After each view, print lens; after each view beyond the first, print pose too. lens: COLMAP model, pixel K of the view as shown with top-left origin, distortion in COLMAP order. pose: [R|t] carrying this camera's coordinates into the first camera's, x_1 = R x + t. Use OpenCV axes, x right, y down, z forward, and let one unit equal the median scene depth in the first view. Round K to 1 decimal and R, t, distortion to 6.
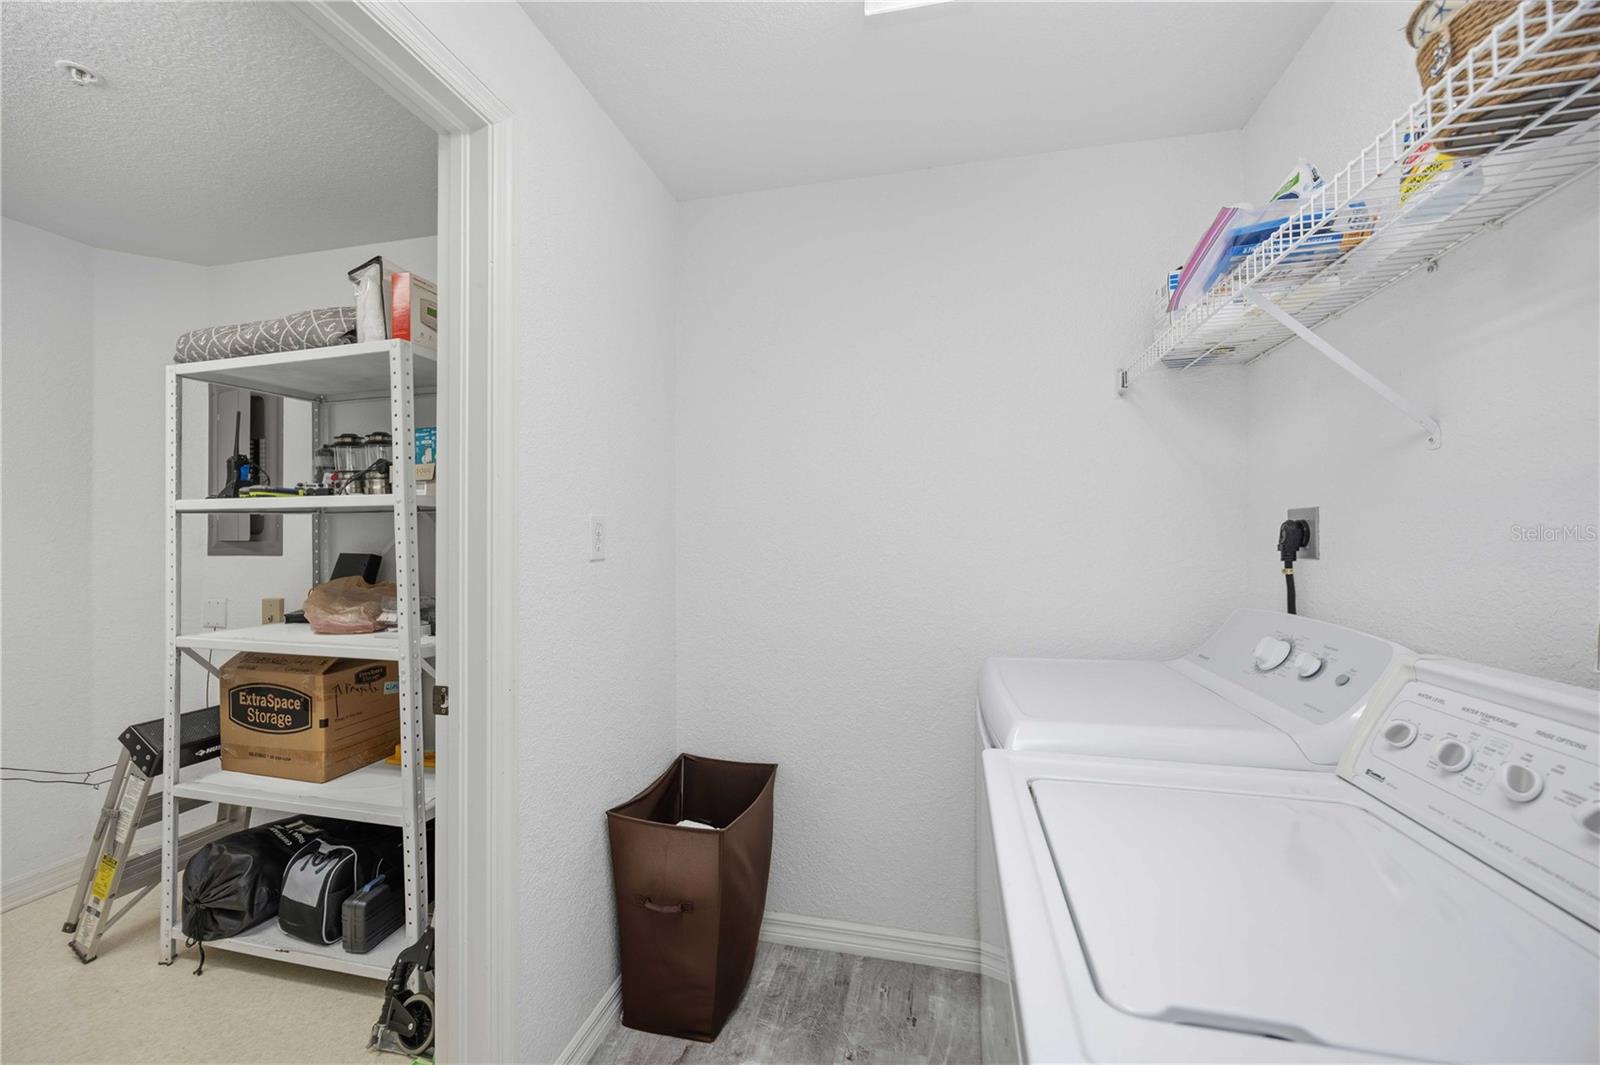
lens RADIAL K [[613.8, 0, 805.3], [0, 613.8, 534.3], [0, 0, 1]] dist [-0.000564, -0.000509]
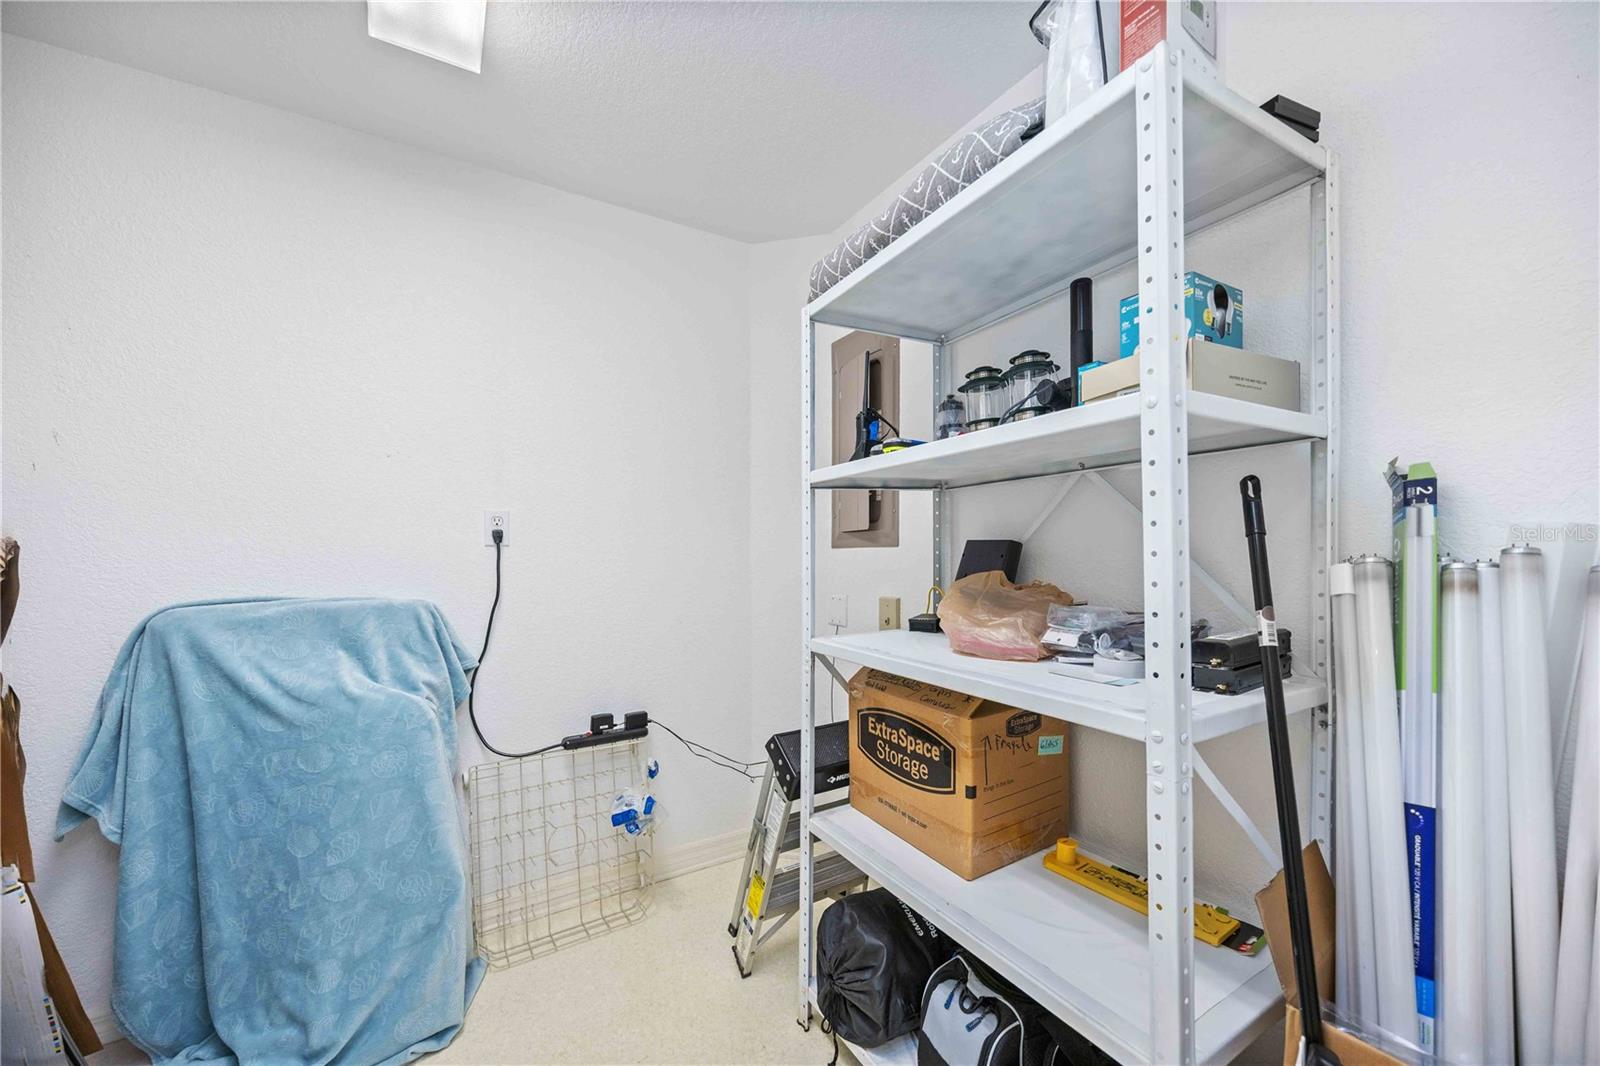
lens RADIAL K [[613.8, 0, 805.3], [0, 613.8, 534.8], [0, 0, 1]] dist [-0.000564, -0.000509]
pose [[0.702523, -0.021761, -0.711328, -0.454085], [0.005185, 0.999662, -0.025461, 0.050338], [0.711642, 0.014199, 0.702399, 0.424460]]
